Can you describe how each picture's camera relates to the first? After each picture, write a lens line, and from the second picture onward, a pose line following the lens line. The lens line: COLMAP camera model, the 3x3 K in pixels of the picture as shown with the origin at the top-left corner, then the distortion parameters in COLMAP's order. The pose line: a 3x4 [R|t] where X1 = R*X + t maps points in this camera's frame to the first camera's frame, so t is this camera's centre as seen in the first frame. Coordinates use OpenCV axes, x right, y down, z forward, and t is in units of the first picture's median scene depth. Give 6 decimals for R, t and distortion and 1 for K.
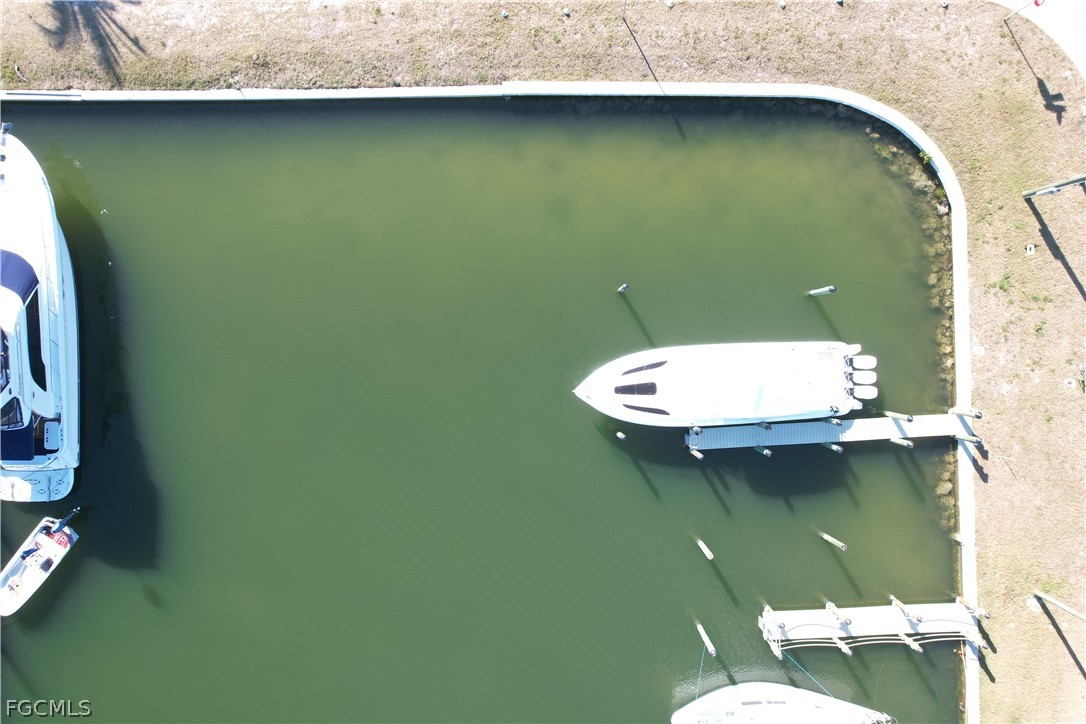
lens RADIAL K [[690.5, 0, 547.1], [0, 690.5, 362.6], [0, 0, 1]] dist [-0.080599, 0.075215]
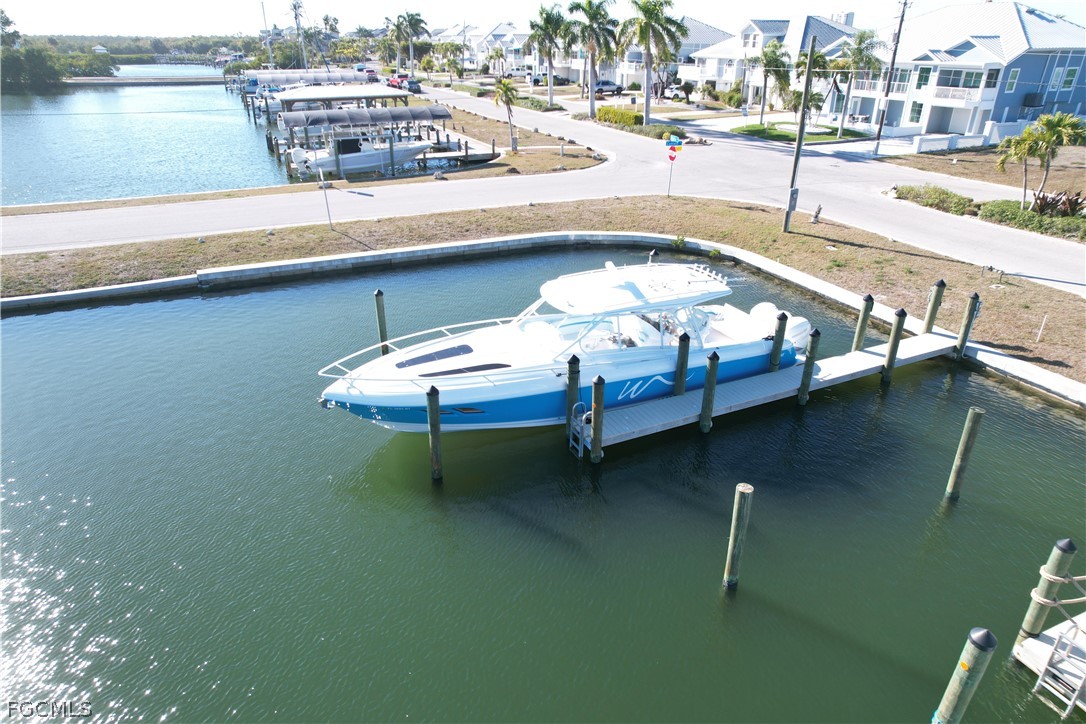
lens RADIAL K [[690.5, 0, 547.1], [0, 690.5, 362.6], [0, 0, 1]] dist [-0.080599, 0.075215]
pose [[0.921189, -0.171336, 0.349364, 0.020493], [0.388987, 0.382392, -0.838132, 0.506485], [0.010008, 0.907976, 0.418902, 0.752535]]
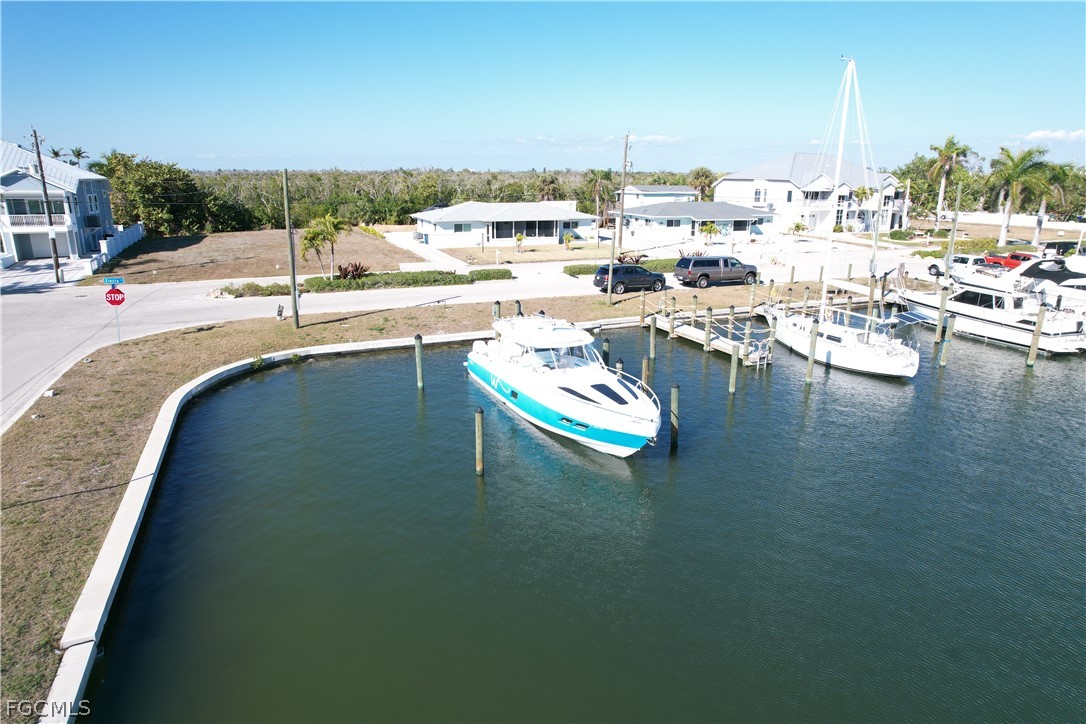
lens RADIAL K [[690.5, 0, 547.1], [0, 690.5, 362.6], [0, 0, 1]] dist [-0.080599, 0.075215]
pose [[-0.373105, -0.256323, 0.891679, -0.475546], [0.927762, -0.110386, 0.356472, -0.271297], [0.007057, 0.960267, 0.278993, 0.735664]]
